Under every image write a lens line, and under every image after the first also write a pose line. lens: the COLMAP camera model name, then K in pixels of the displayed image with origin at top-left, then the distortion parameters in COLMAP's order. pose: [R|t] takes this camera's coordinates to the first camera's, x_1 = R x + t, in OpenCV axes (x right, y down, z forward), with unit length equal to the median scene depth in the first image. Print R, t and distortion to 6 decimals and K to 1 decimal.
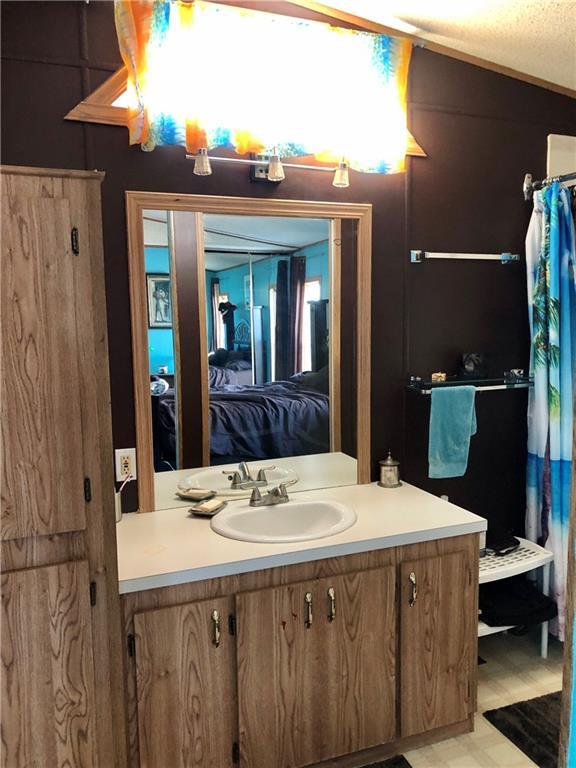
lens RADIAL K [[614.8, 0, 289.0], [0, 614.8, 380.9], [0, 0, 1]] dist [0.008469, -0.011310]
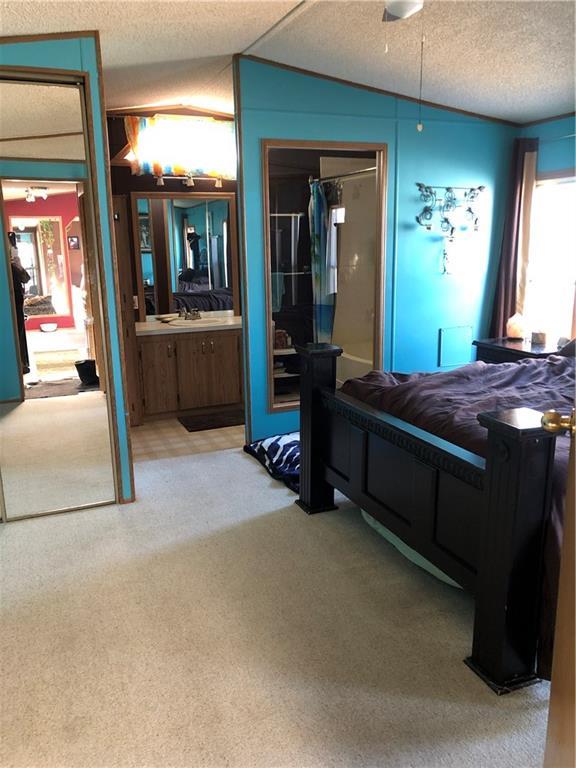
lens RADIAL K [[614.8, 0, 287.7], [0, 614.8, 385.7], [0, 0, 1]] dist [0.008469, -0.011310]
pose [[0.999678, -0.010881, 0.022910, 0.291243], [0.008066, 0.992792, 0.119580, 0.174209], [-0.024046, -0.119357, 0.992560, -1.503187]]
